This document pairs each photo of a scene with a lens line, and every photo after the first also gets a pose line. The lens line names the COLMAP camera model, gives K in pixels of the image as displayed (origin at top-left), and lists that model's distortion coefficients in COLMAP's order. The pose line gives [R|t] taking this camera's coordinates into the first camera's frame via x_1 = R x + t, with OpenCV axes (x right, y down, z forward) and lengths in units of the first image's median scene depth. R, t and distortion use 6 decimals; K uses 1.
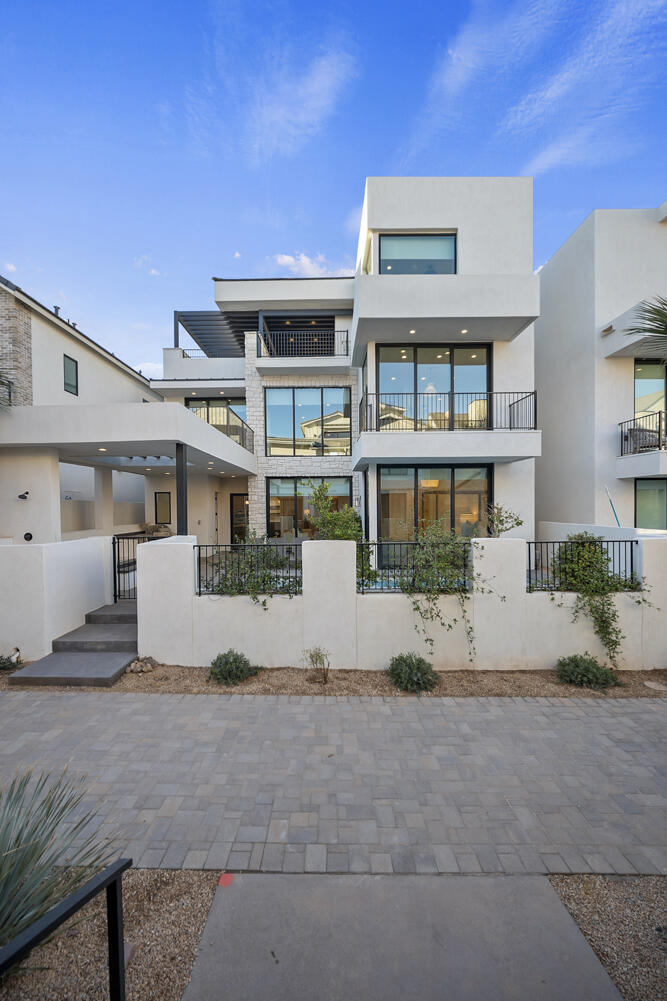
lens RADIAL K [[398.7, 0, 333.5], [0, 398.7, 500.5], [0, 0, 1]] dist [0.000482, 0.000054]
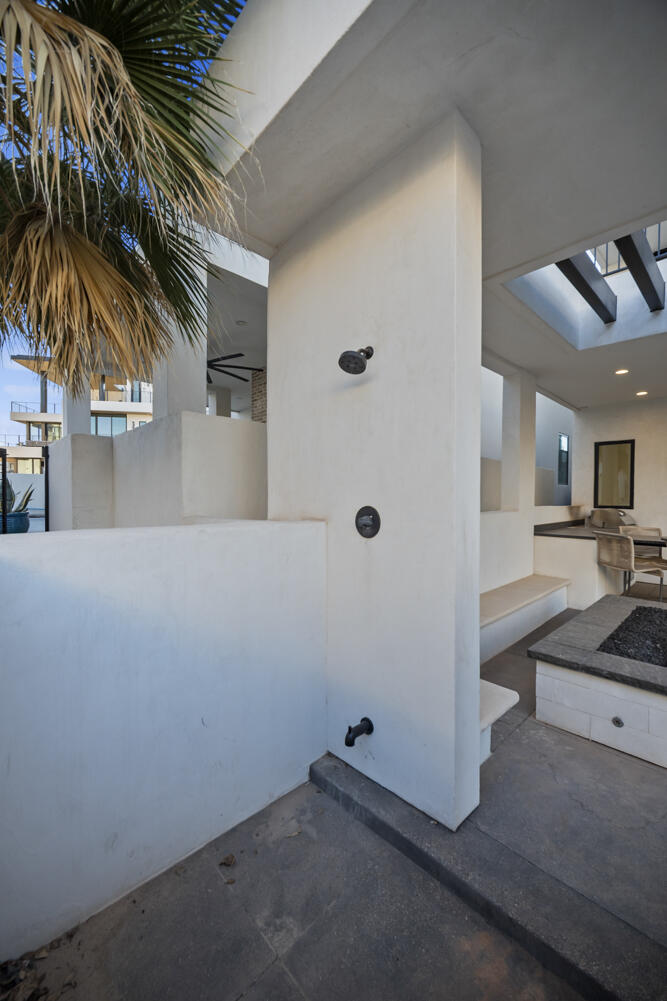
lens RADIAL K [[398.7, 0, 333.5], [0, 398.7, 500.5], [0, 0, 1]] dist [0.000482, 0.000054]
pose [[0.691729, 0.021771, -0.721829, -0.480350], [-0.003055, 0.999625, 0.027221, 0.057011], [0.722150, -0.016624, 0.691536, 0.648645]]
